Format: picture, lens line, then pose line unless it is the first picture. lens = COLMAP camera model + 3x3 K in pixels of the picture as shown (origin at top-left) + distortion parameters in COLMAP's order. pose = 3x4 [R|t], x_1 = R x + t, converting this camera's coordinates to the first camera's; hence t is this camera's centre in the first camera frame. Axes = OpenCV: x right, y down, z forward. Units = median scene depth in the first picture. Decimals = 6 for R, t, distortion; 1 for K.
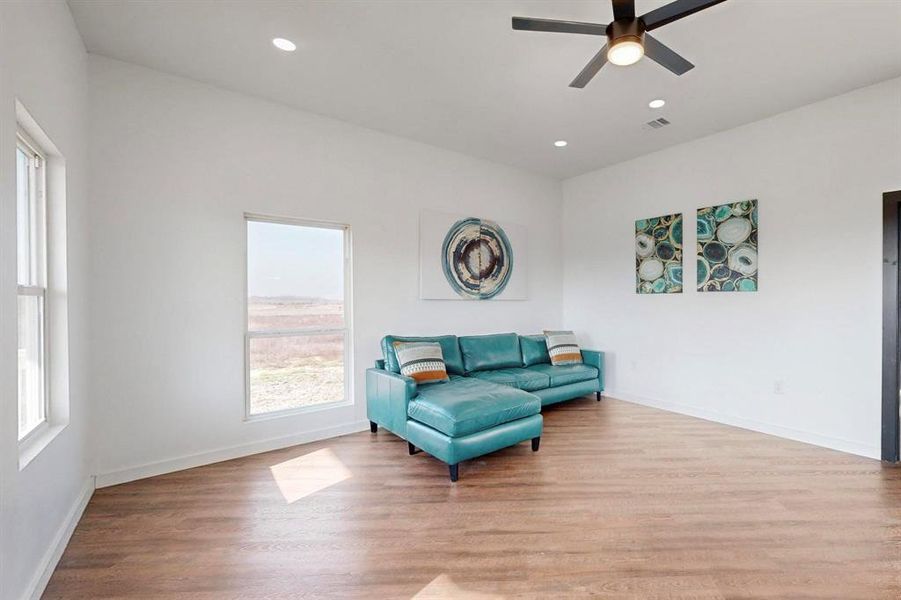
lens RADIAL K [[377.5, 0, 450.5], [0, 377.5, 300.0], [0, 0, 1]] dist [0.013620, 0.000386]
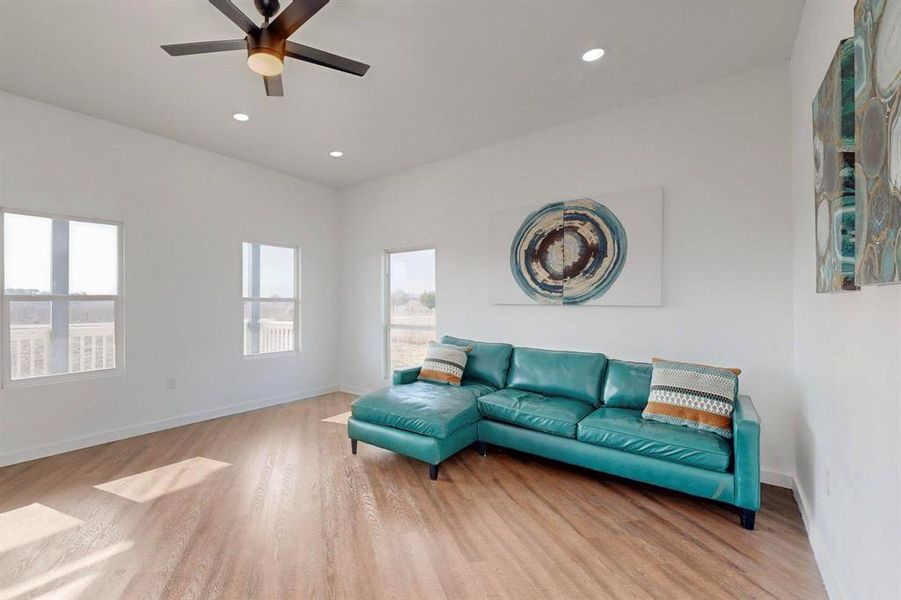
lens RADIAL K [[377.5, 0, 450.5], [0, 377.5, 300.0], [0, 0, 1]] dist [0.013620, 0.000386]
pose [[0.330388, -0.014594, -0.943733, 0.744190], [-0.010380, 0.999764, -0.019095, 0.006175], [0.943788, 0.016104, 0.330158, 0.529903]]
